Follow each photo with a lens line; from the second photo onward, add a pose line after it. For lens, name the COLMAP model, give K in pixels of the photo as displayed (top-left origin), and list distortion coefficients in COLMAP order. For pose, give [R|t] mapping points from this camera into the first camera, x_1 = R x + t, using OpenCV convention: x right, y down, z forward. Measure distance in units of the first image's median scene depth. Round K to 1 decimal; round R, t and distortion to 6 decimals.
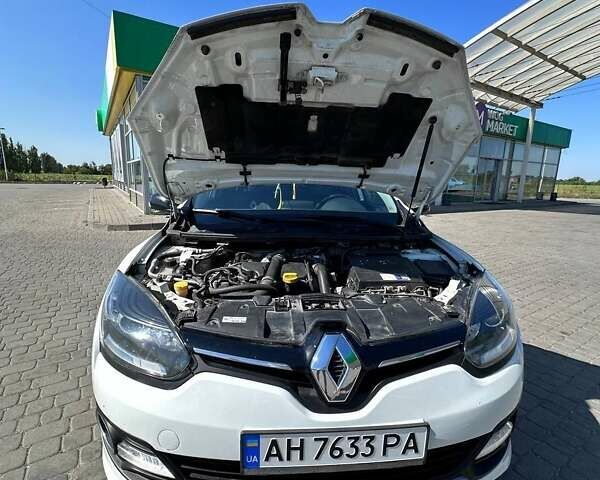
lens RADIAL K [[323.1, 0, 300.0], [0, 323.1, 240.0], [0, 0, 1]] dist [-0.002665, 0.001844]
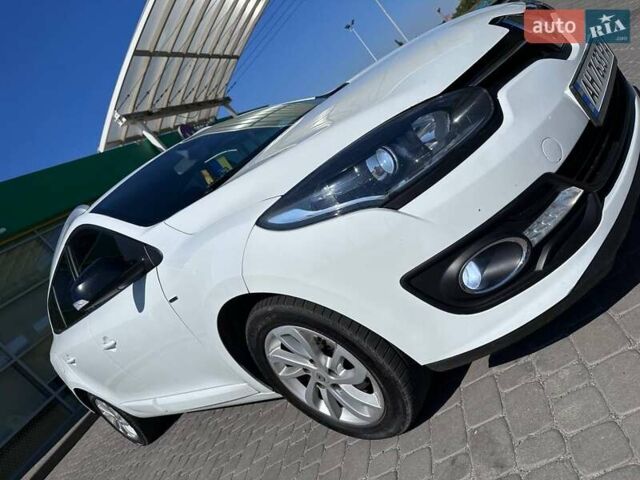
lens RADIAL K [[466.6, 0, 320.0], [0, 466.6, 240.0], [0, 0, 1]] dist [0.000332, 0.001316]
pose [[0.532578, -0.629700, 0.565543, -1.513409], [0.755403, 0.655014, 0.017949, 0.298650], [-0.381741, 0.417654, 0.824524, 0.331395]]
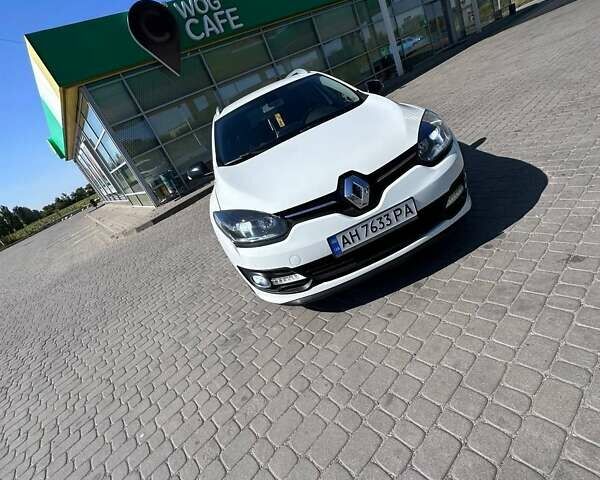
lens RADIAL K [[323.1, 0, 300.0], [0, 323.1, 240.0], [0, 0, 1]] dist [-0.002665, 0.001844]
pose [[0.900409, -0.430889, -0.059979, -0.203418], [0.433887, 0.879397, 0.195967, 0.125770], [-0.031695, -0.202475, 0.978775, -0.925557]]
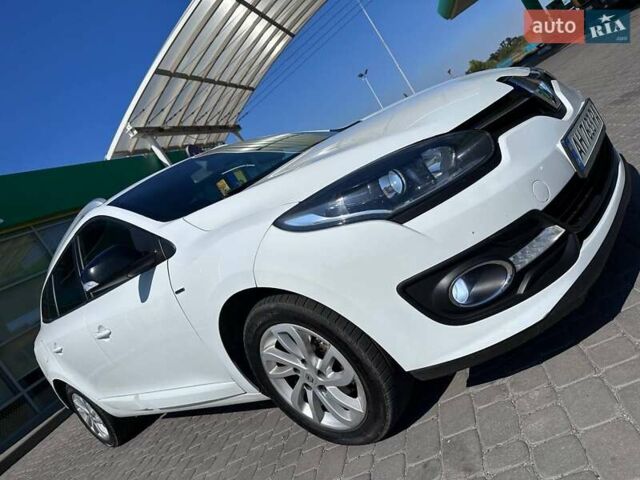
lens RADIAL K [[466.1, 0, 317.6], [0, 466.1, 238.2], [0, 0, 1]] dist [0.011984, -0.004226]
pose [[0.595616, -0.505549, 0.624229, -1.692363], [0.664601, 0.746618, -0.029468, 0.325623], [-0.451163, 0.432414, 0.780686, 0.277661]]
